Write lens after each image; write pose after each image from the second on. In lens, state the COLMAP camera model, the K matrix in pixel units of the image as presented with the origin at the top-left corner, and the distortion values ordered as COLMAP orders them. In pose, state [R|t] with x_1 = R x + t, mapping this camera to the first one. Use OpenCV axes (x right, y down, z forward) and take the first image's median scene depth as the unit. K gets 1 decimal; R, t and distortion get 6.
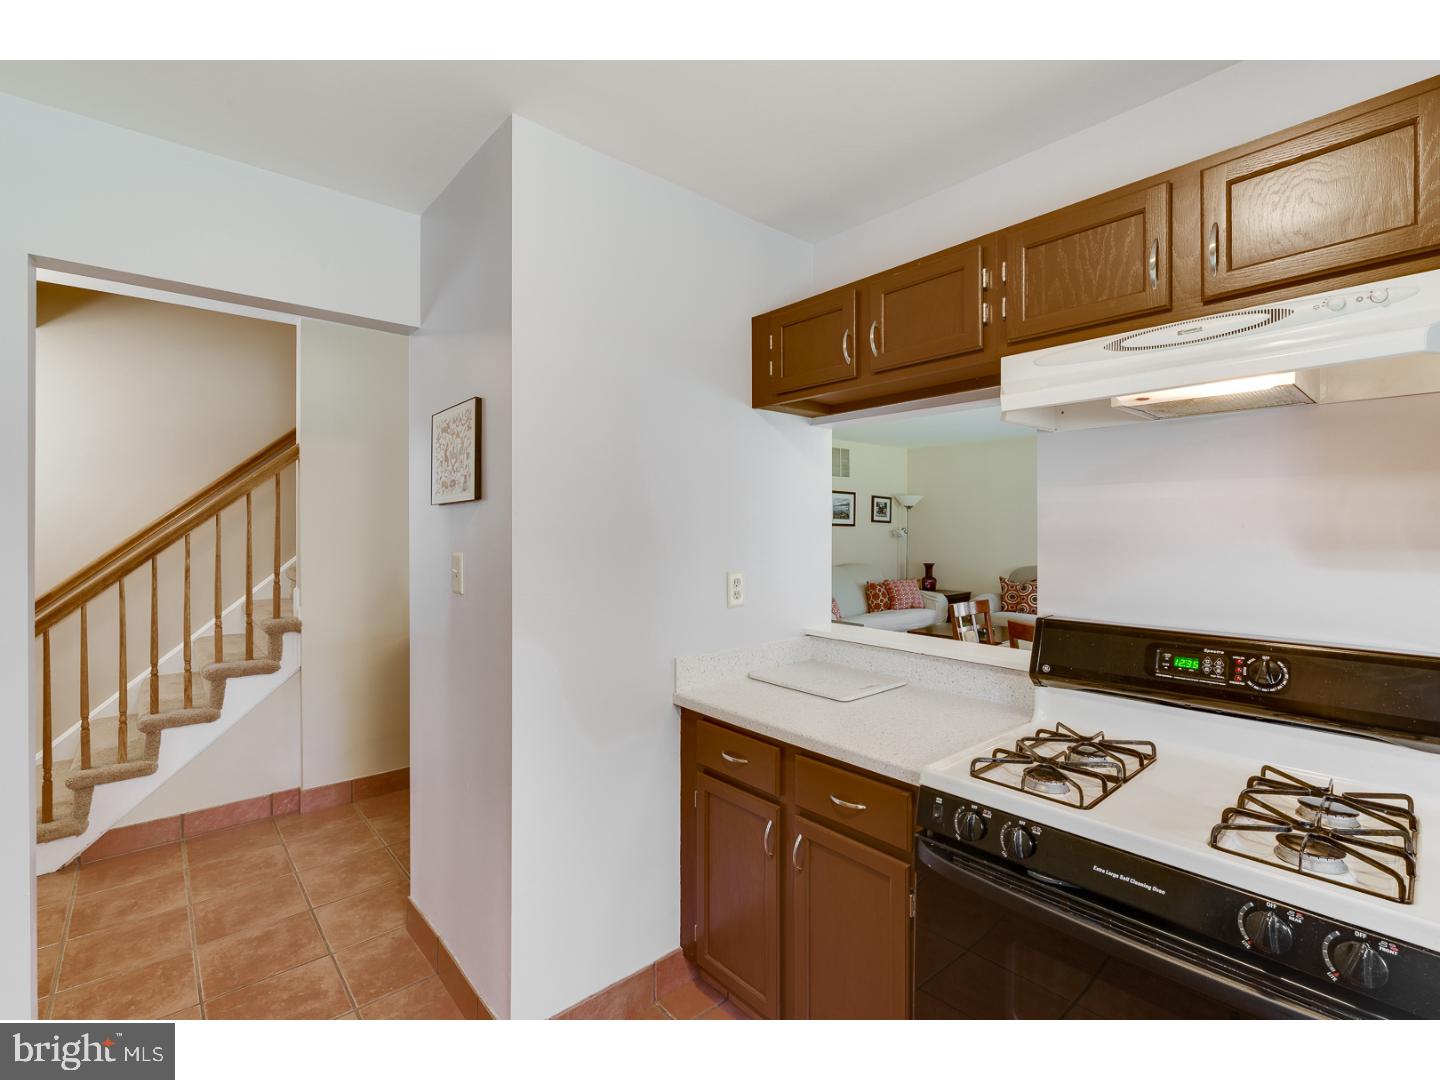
lens RADIAL K [[654.9, 0, 716.3], [0, 654.9, 535.6], [0, 0, 1]] dist [0.002243, 0.000351]
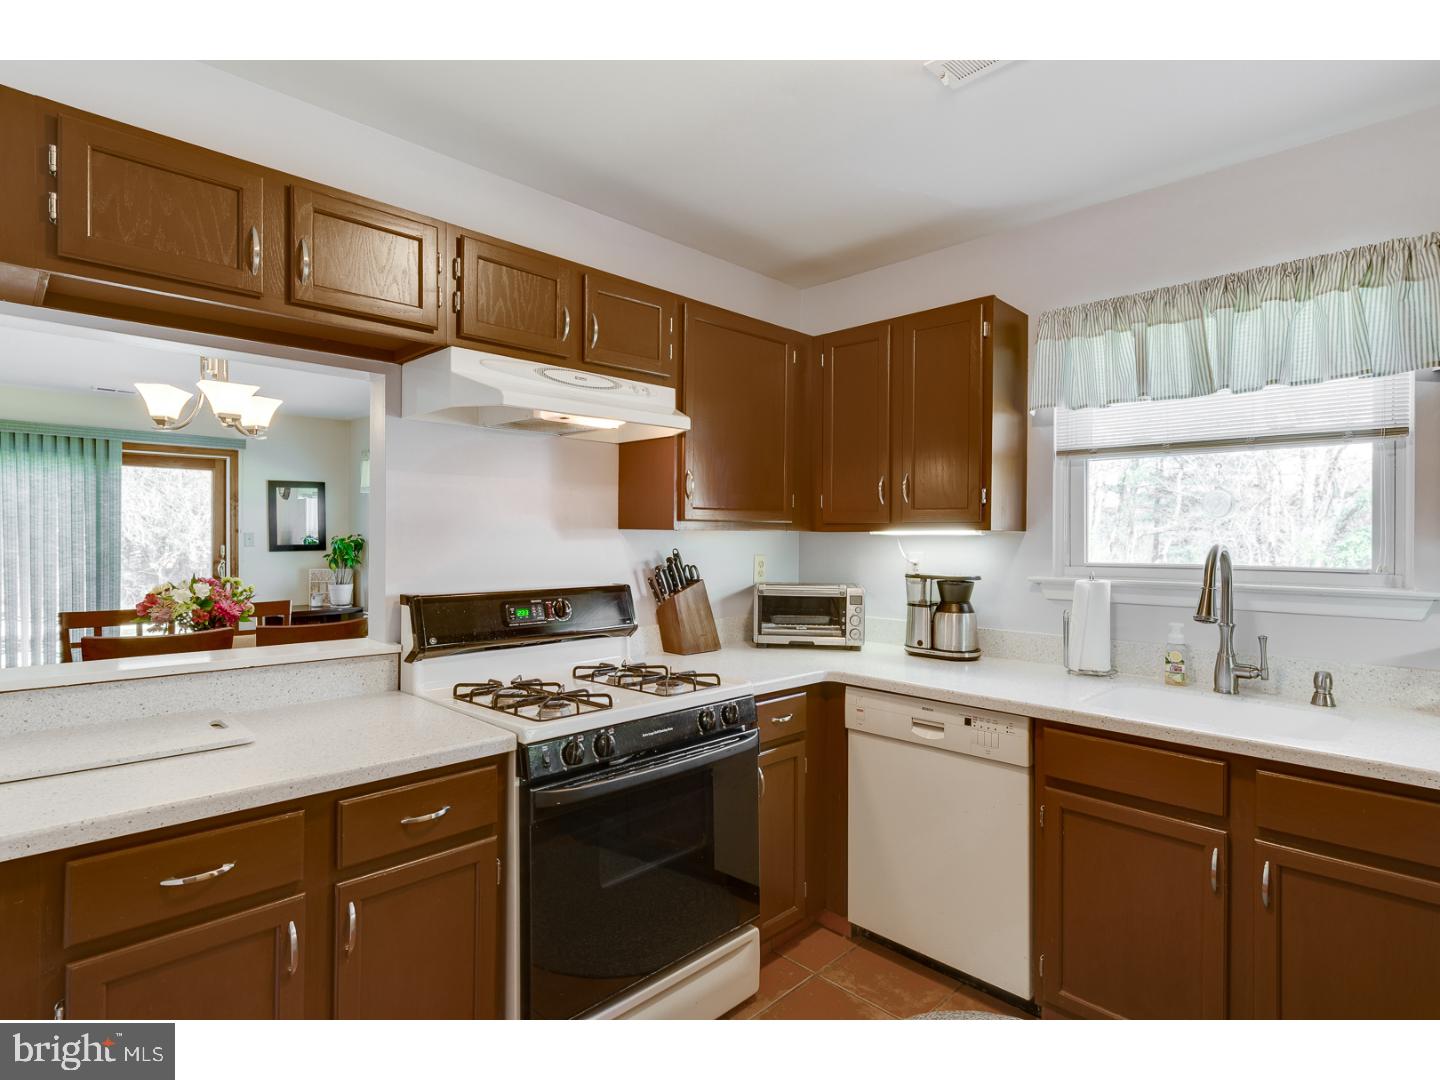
lens RADIAL K [[757.5, 0, 710.8], [0, 757.5, 541.1], [0, 0, 1]] dist [-0.001954, -0.000314]
pose [[-0.071772, -0.001086, 0.997420, -0.859680], [0.011583, 0.999931, 0.001922, 0.048511], [-0.997354, 0.011691, -0.071754, 0.722372]]
